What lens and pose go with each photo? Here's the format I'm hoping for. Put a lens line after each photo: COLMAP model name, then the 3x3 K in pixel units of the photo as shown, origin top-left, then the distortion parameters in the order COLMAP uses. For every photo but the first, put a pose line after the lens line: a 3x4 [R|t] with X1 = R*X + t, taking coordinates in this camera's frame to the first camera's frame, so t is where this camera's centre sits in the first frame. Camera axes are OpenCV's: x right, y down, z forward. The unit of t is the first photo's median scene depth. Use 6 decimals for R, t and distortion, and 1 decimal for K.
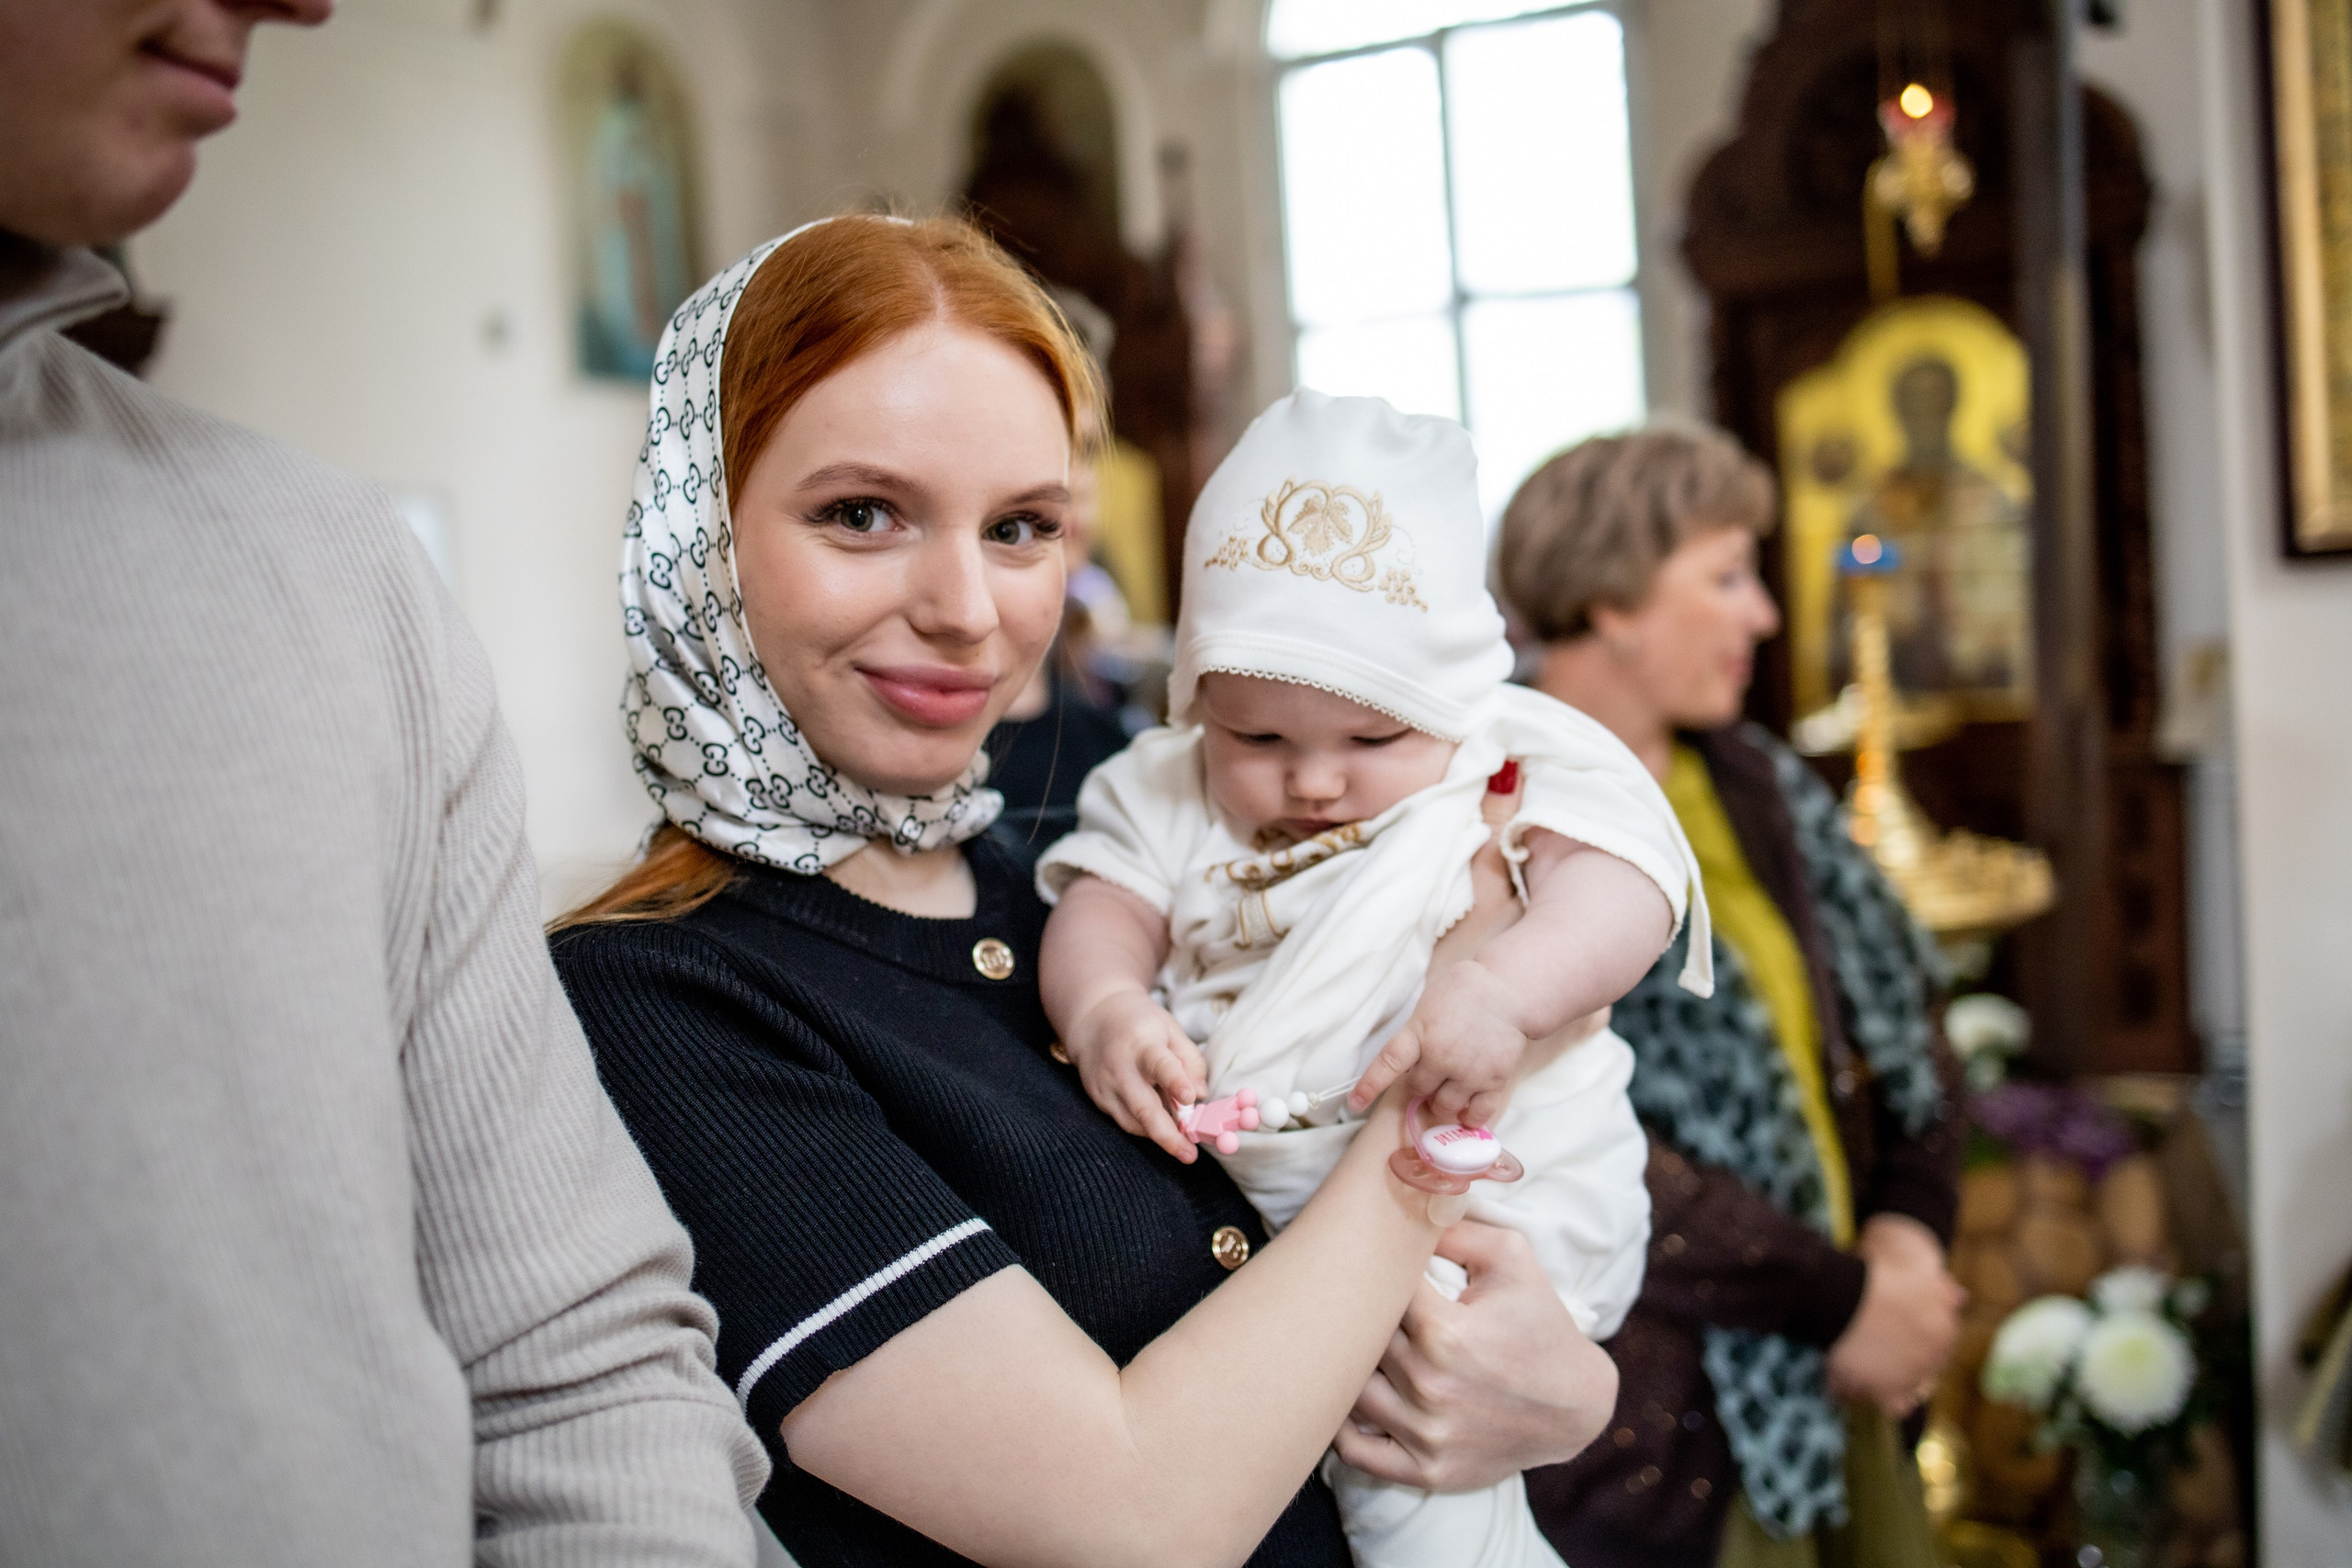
lens RADIAL K [[2384.4, 0, 1176.0], [0, 2384.4, 784.0], [0, 0, 1]] dist [-0.009659, 0.005832]
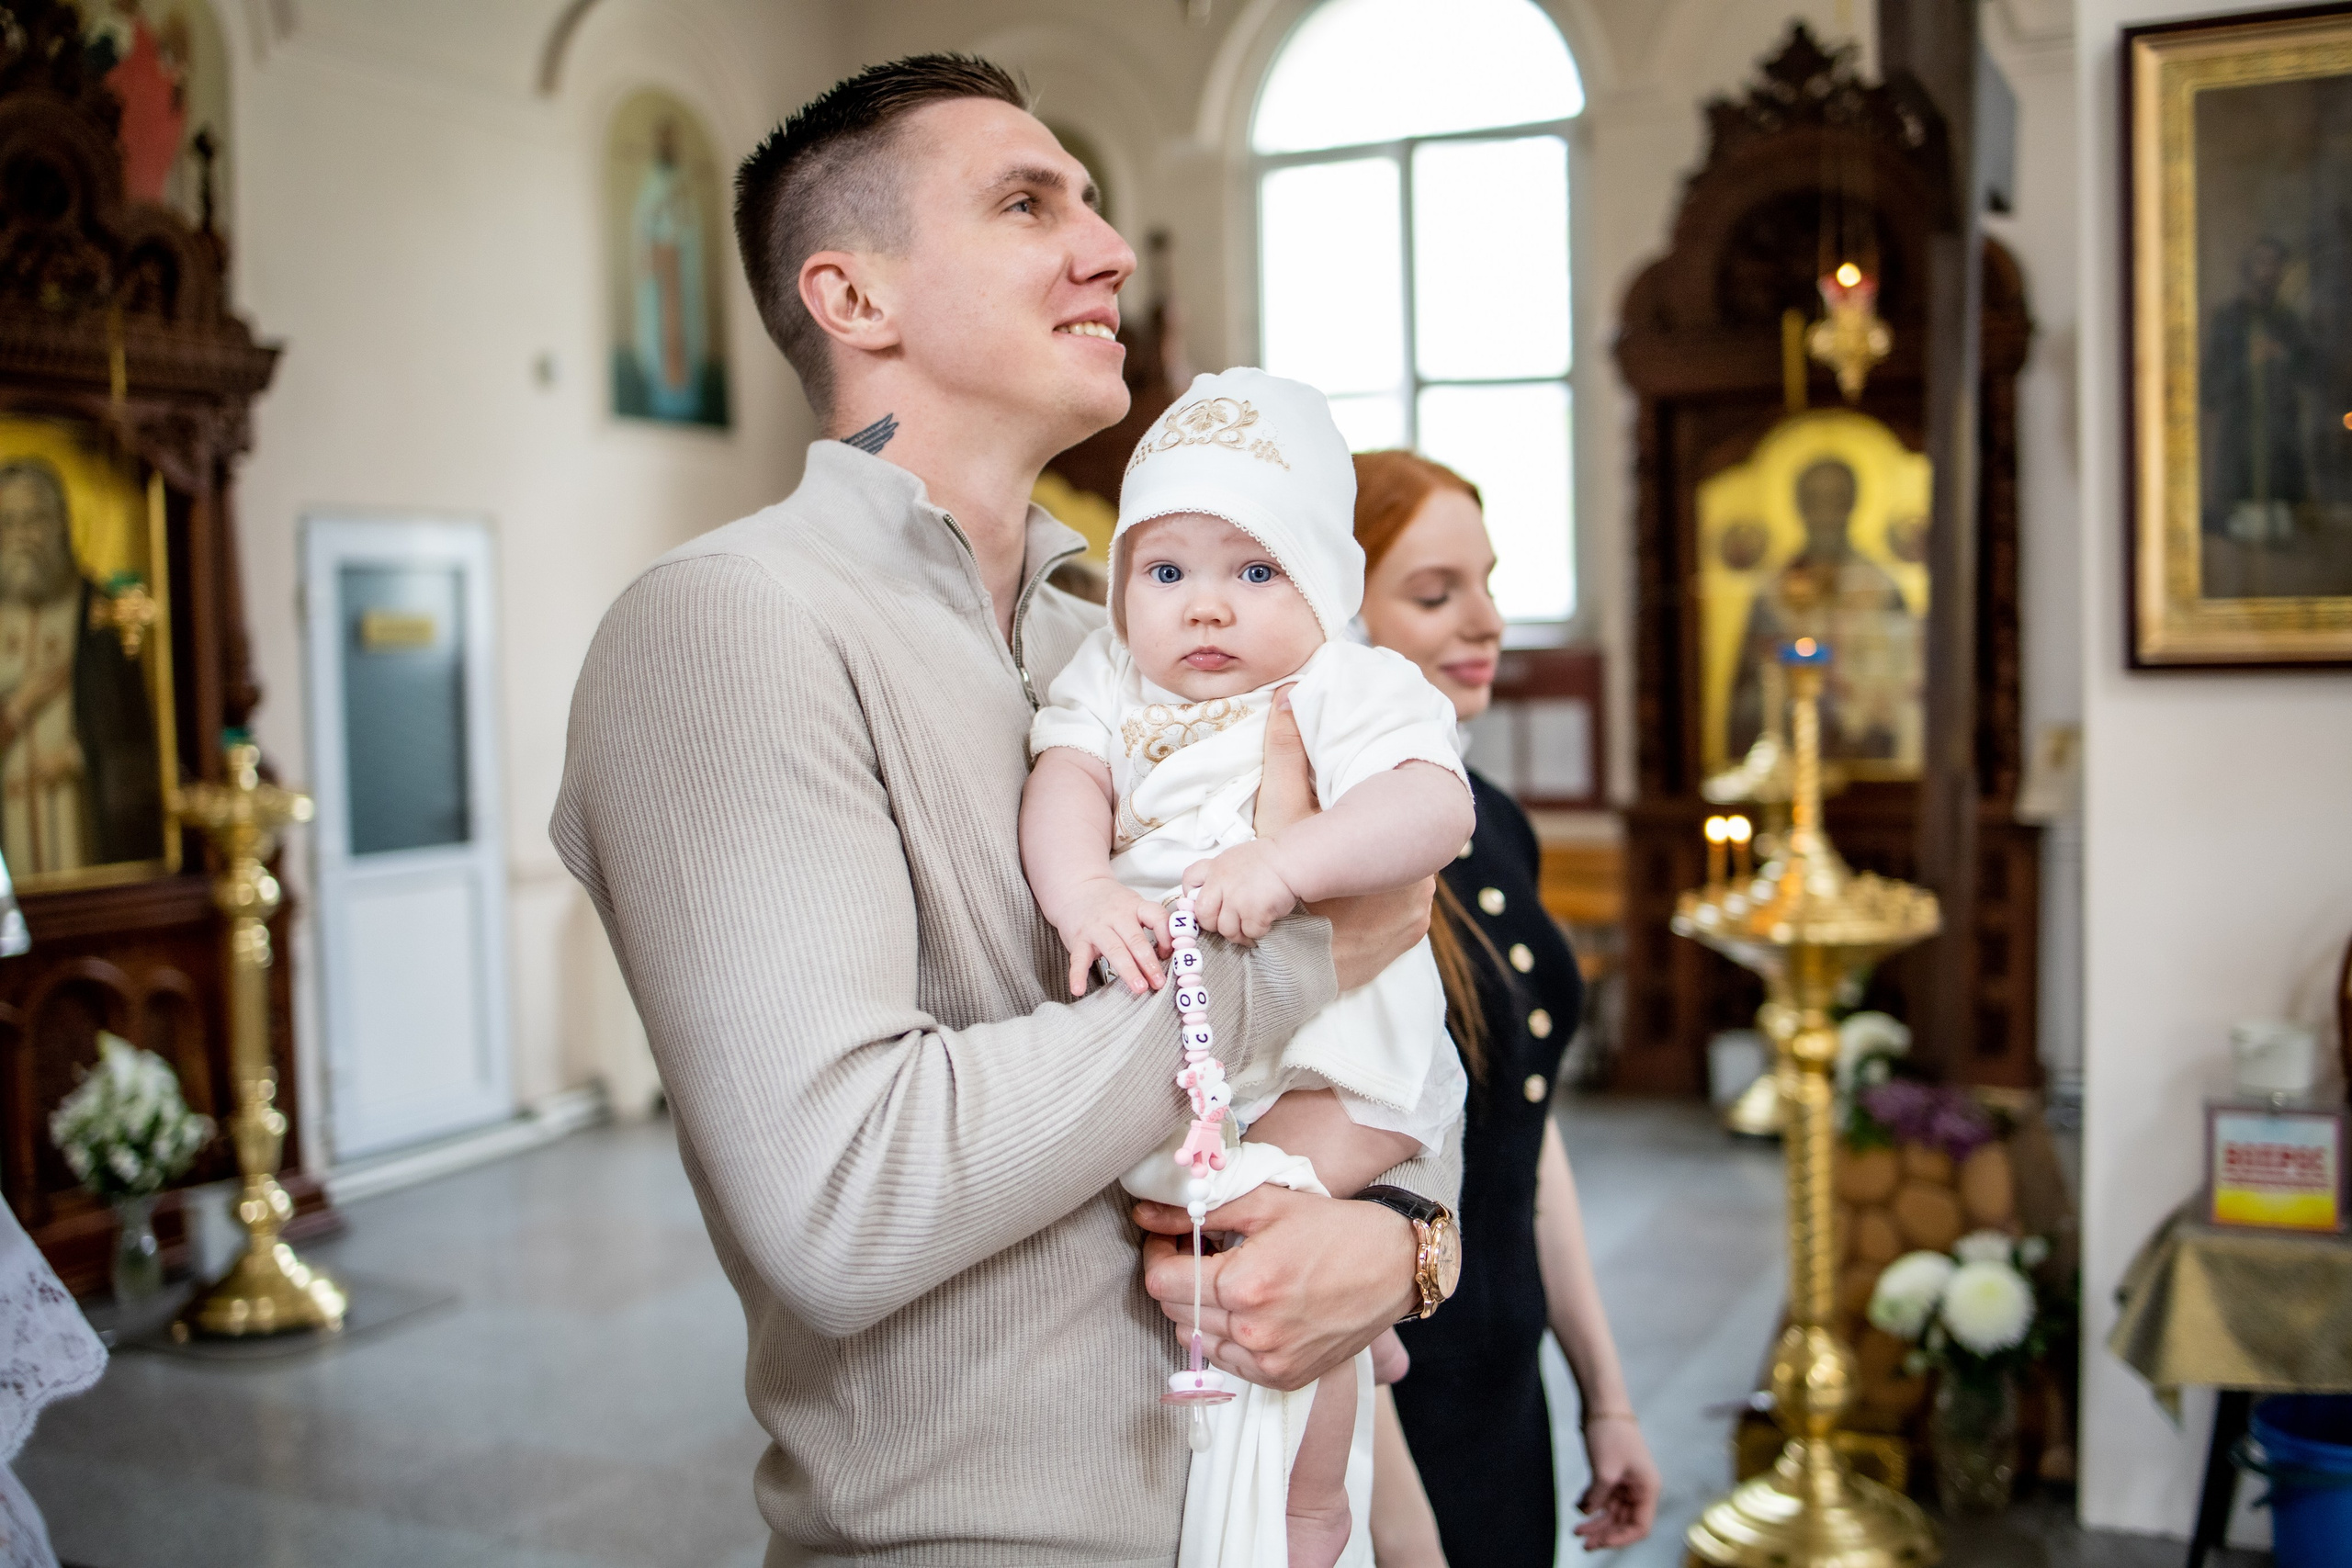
lens RADIAL K [[2327.8, 0, 1176.0], [0, 2327.8, 784.0], [0, 0, 1]] dist [0.014294, -0.026146]
pose [[0.997937, 0.043463, 0.047250, -0.062782], [-0.042907, 0.998998, -0.012727, 0.003112], [-0.047756, 0.010673, 0.998802, -0.140168]]
